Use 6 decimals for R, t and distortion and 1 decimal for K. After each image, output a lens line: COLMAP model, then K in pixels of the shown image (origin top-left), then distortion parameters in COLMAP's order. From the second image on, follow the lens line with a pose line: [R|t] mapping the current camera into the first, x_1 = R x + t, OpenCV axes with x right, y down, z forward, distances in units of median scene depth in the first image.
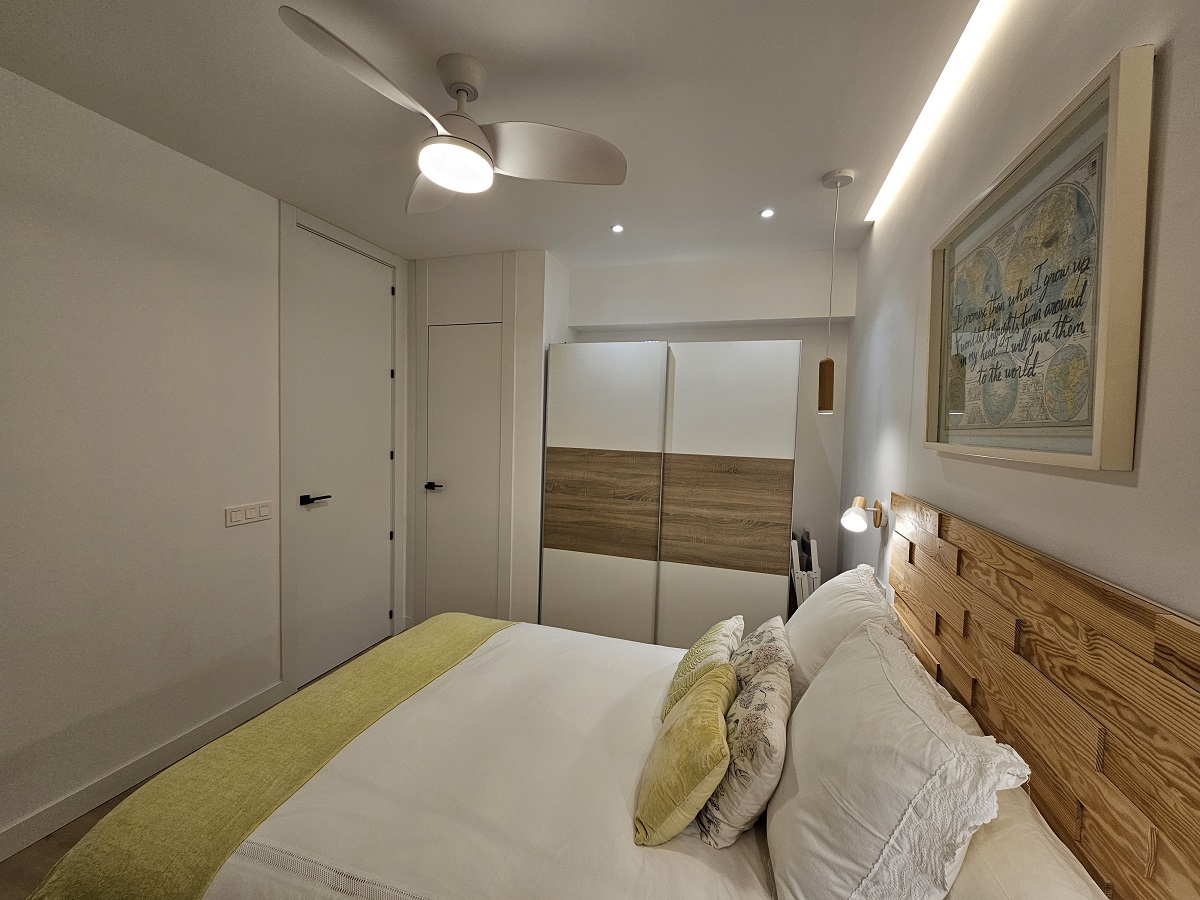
lens RADIAL K [[490.8, 0, 596.2], [0, 490.8, 448.0], [0, 0, 1]] dist [0.004229, -0.002795]
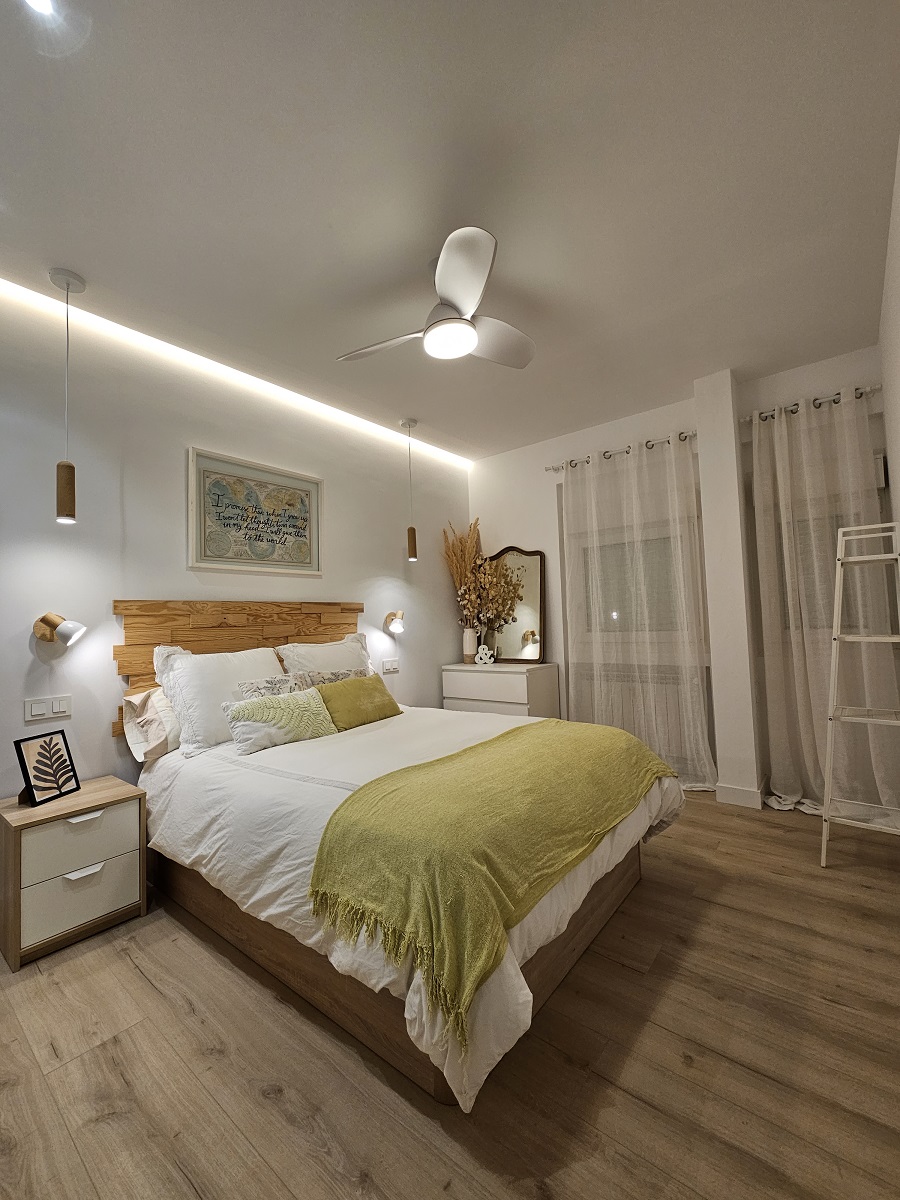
lens RADIAL K [[490.8, 0, 456.6], [0, 490.8, 597.0], [0, 0, 1]] dist [0.004229, -0.002795]
pose [[-0.933680, 0.023844, 0.357314, -0.928545], [0.027801, 0.999596, 0.005940, 0.146332], [-0.357028, 0.015480, -0.933965, 2.743150]]
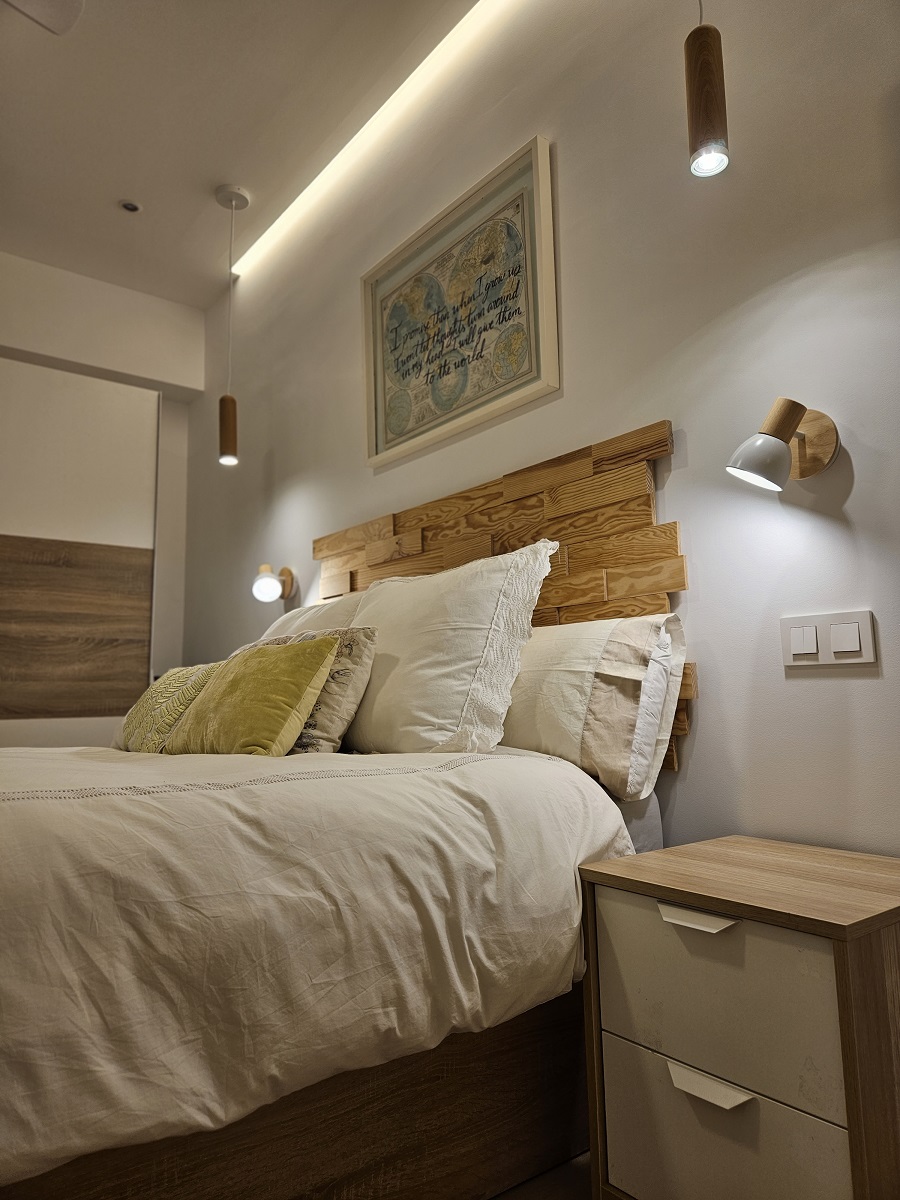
lens RADIAL K [[807.1, 0, 451.0], [0, 807.1, 590.6], [0, 0, 1]] dist [0.083813, -0.058891]
pose [[0.567532, 0.074261, 0.819996, -0.712302], [0.072092, 0.987617, -0.139337, 0.610530], [-0.820189, 0.138193, 0.555151, -0.041977]]
